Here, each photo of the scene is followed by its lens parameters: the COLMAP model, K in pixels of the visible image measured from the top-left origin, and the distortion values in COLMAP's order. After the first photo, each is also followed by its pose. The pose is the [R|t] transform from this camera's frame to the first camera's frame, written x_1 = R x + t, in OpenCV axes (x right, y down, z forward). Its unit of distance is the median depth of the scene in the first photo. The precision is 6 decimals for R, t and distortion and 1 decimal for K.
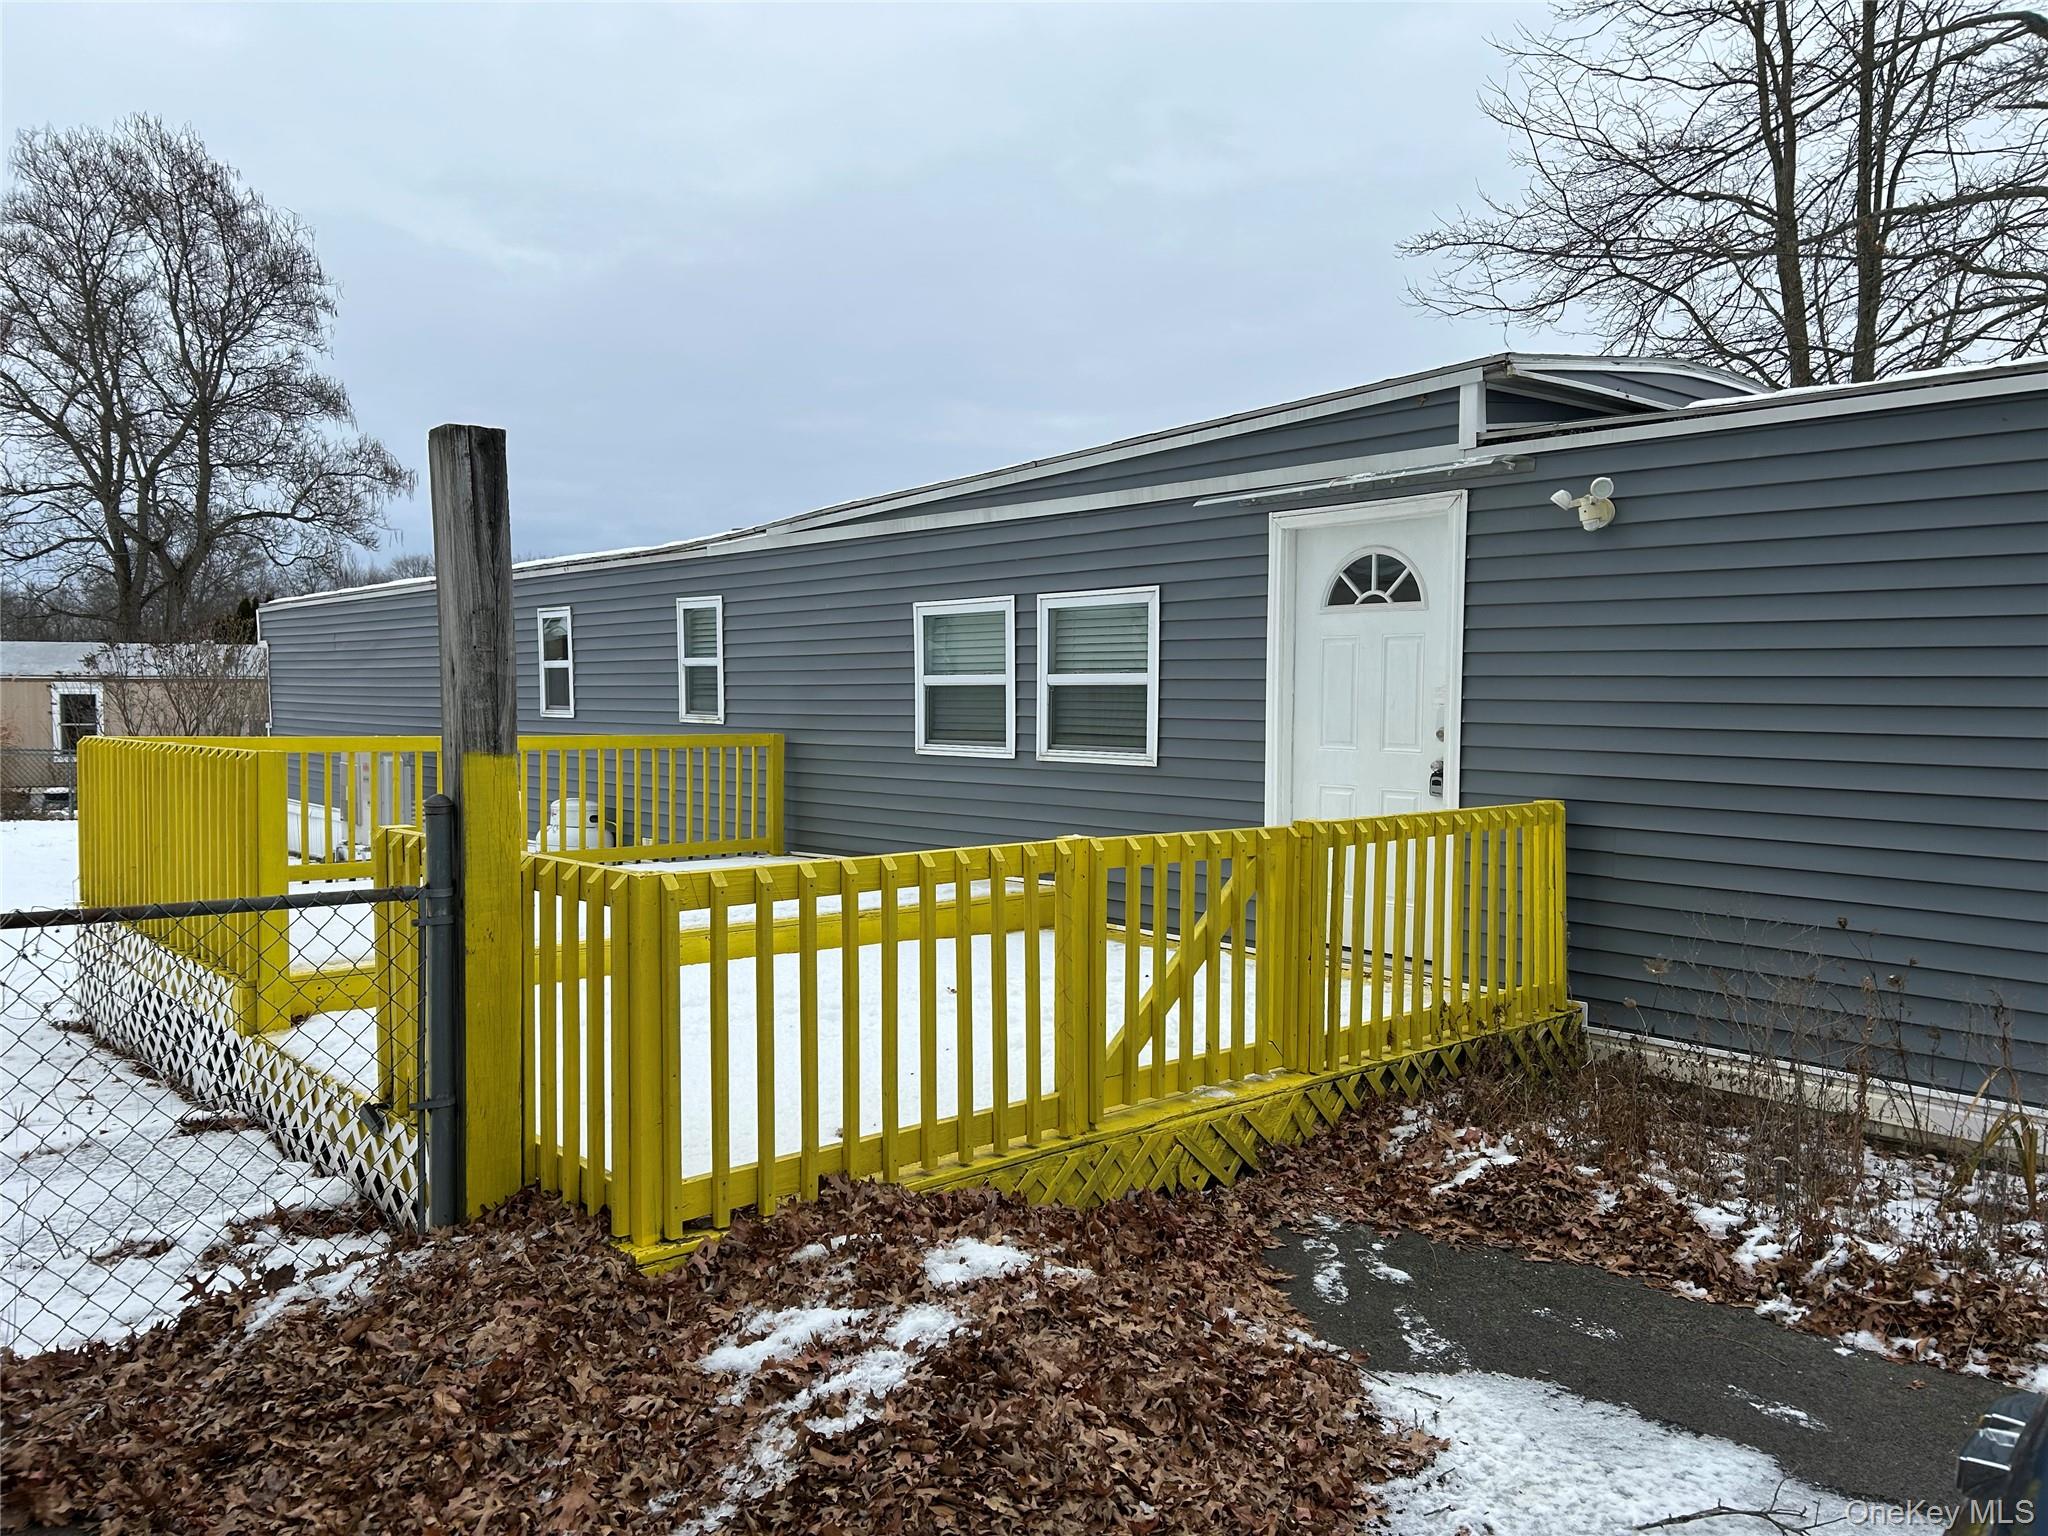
lens RADIAL K [[1544.2, 0, 1022.8], [0, 1544.2, 763.3], [0, 0, 1]] dist [0.008816, -0.003005]
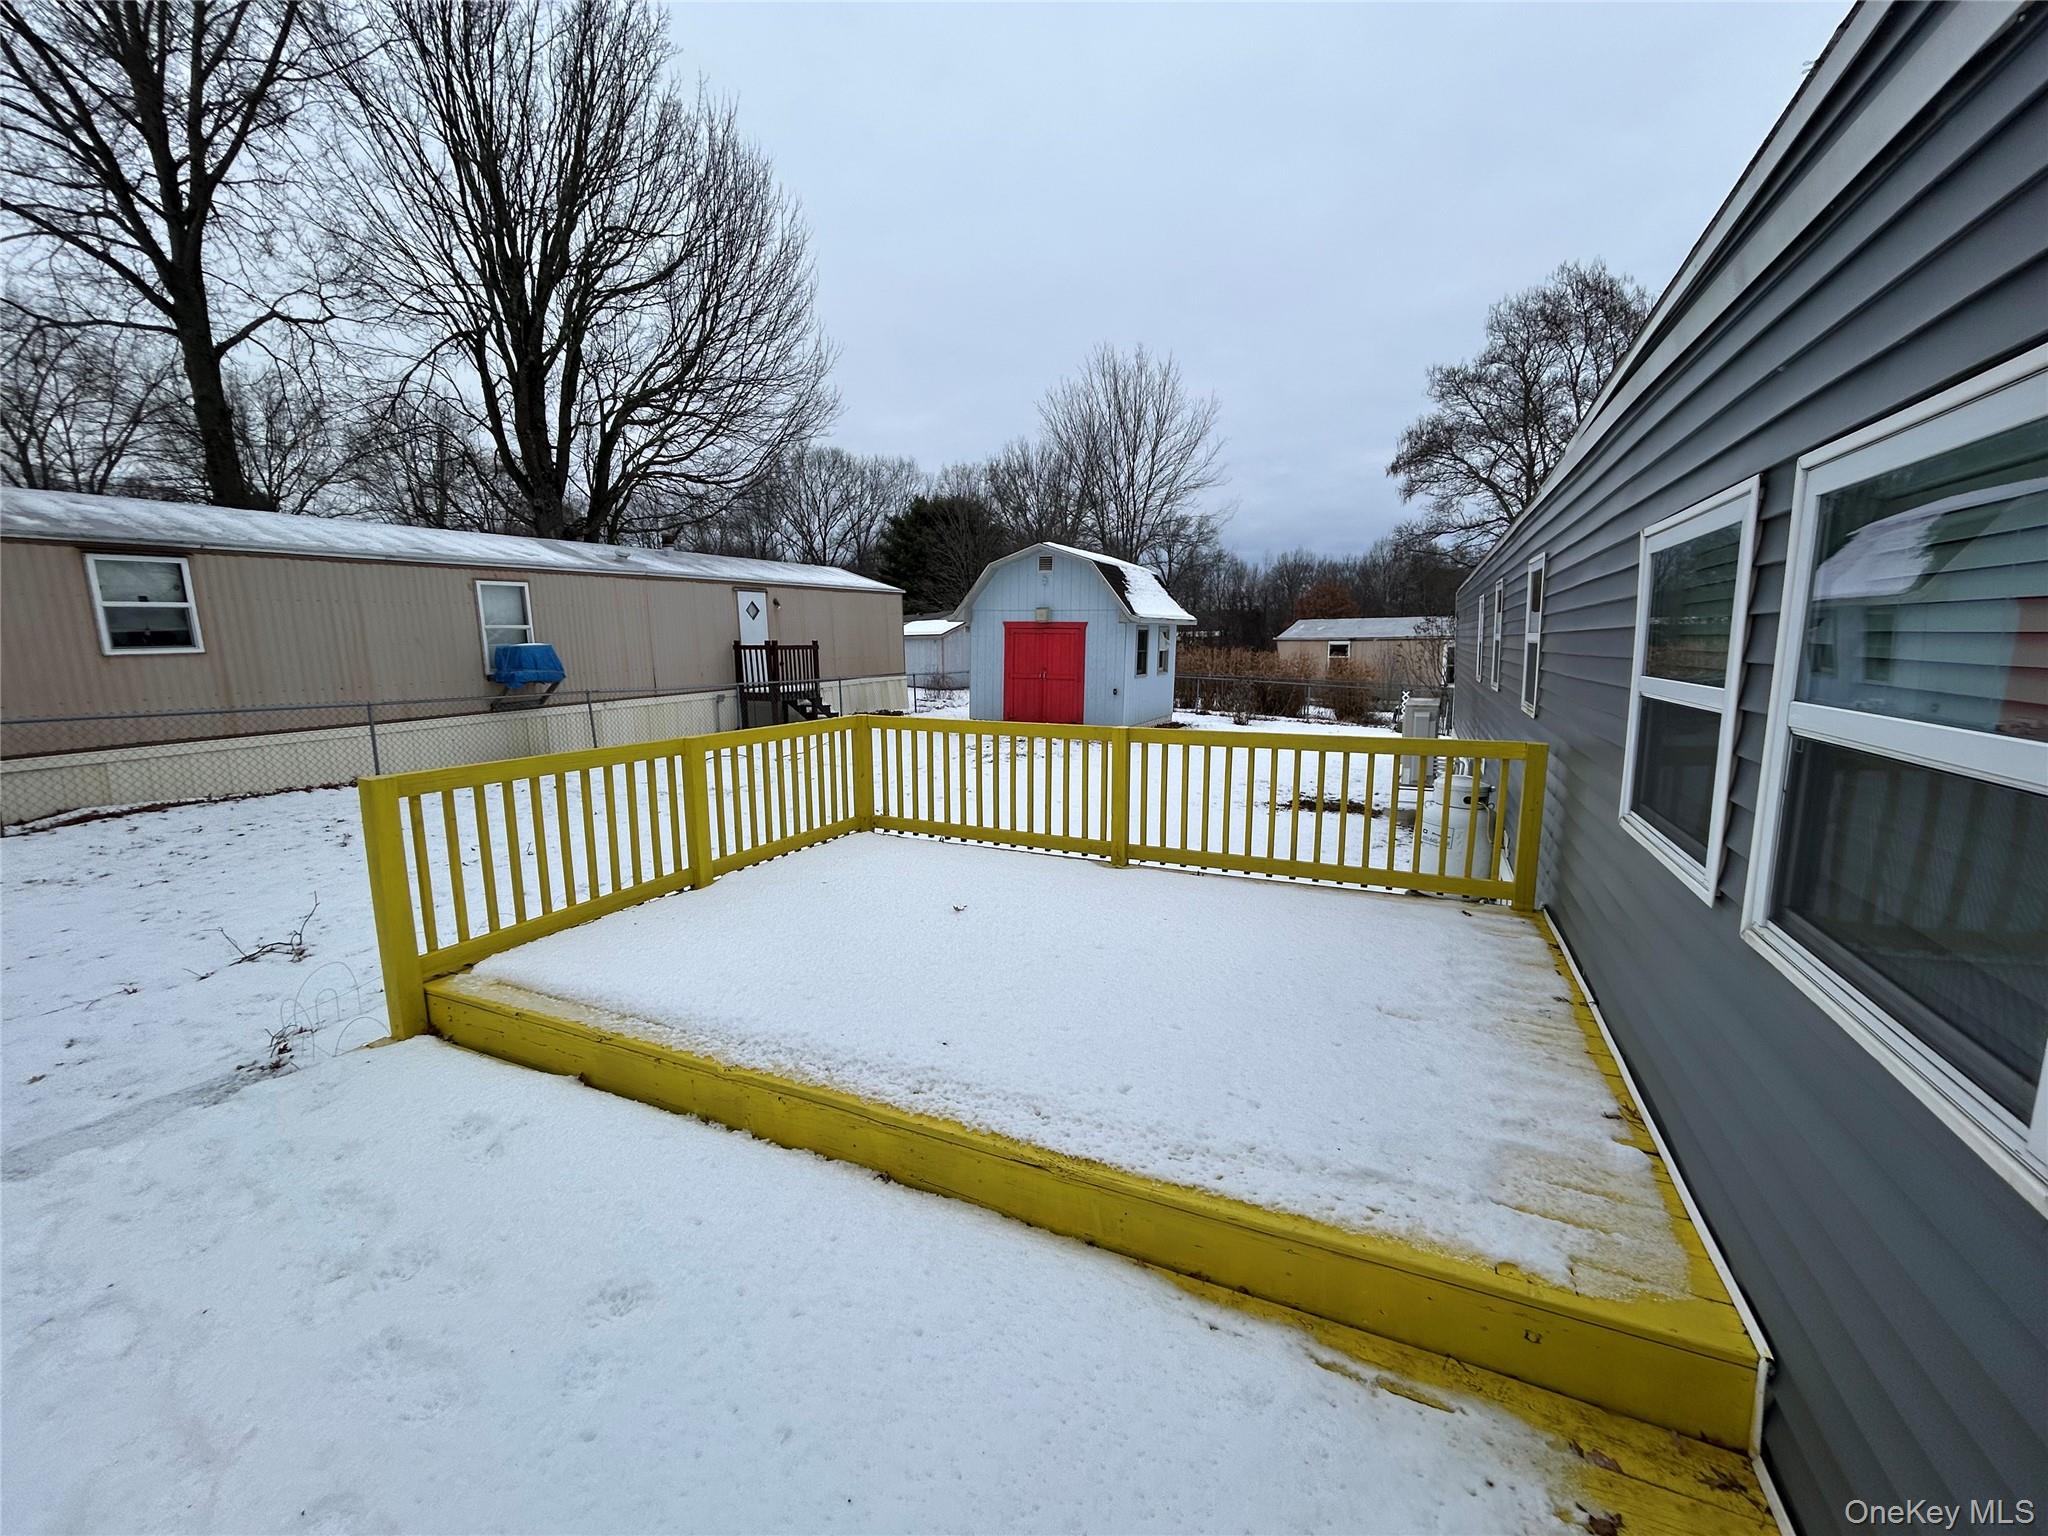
lens RADIAL K [[821.4, 0, 1023.8], [0, 821.4, 765.7], [0, 0, 1]] dist [0.002109, -0.000604]
pose [[0.402821, 0.127975, -0.906288, 0.102889], [-0.027075, 0.991410, 0.127961, -0.056757], [0.914878, -0.027007, 0.402825, 0.706430]]
